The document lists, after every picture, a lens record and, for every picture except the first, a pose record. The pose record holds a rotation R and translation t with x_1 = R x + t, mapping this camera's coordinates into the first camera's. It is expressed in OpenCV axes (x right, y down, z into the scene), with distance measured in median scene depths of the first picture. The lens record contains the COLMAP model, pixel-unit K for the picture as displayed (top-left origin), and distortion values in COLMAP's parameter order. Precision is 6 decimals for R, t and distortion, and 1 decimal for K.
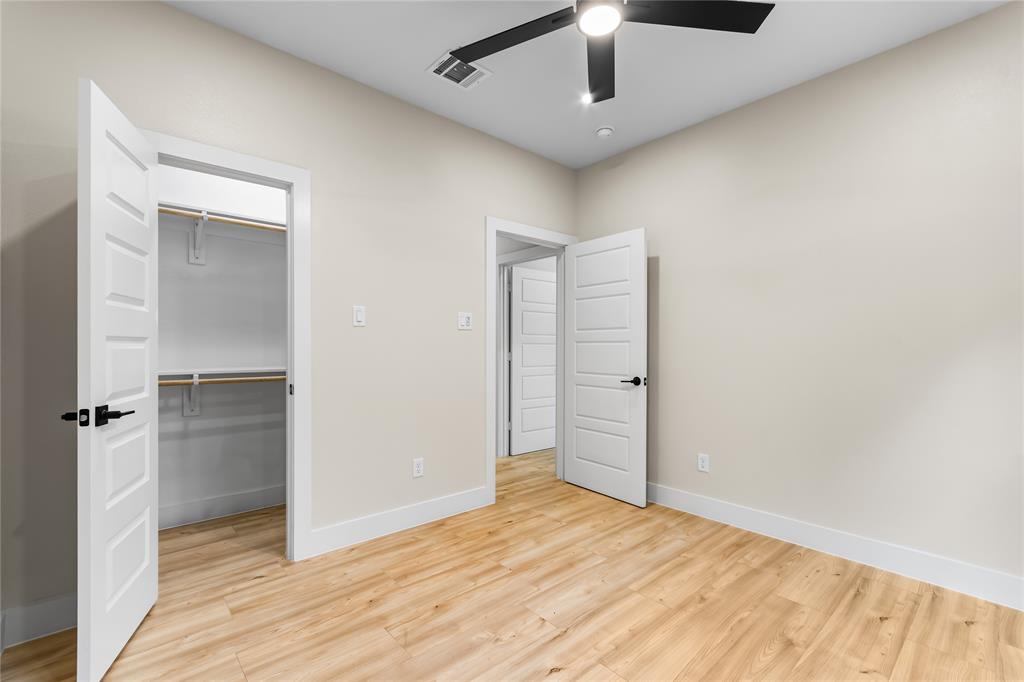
lens RADIAL K [[450.7, 0, 512.2], [0, 450.7, 344.9], [0, 0, 1]] dist [0.003139, 0.000948]
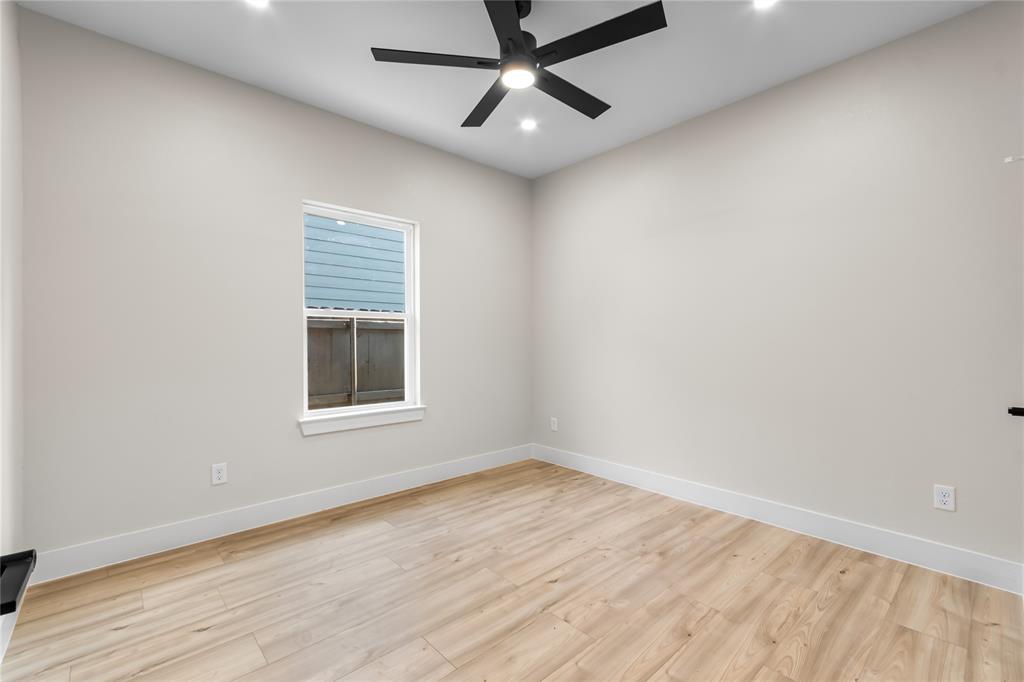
lens RADIAL K [[450.7, 0, 512.1], [0, 450.7, 342.2], [0, 0, 1]] dist [0.003139, 0.000948]
pose [[-0.999881, -0.000226, -0.015405, 0.206722], [-0.000176, 0.999995, -0.003245, 0.016991], [0.015405, -0.003241, -0.999876, 2.036329]]
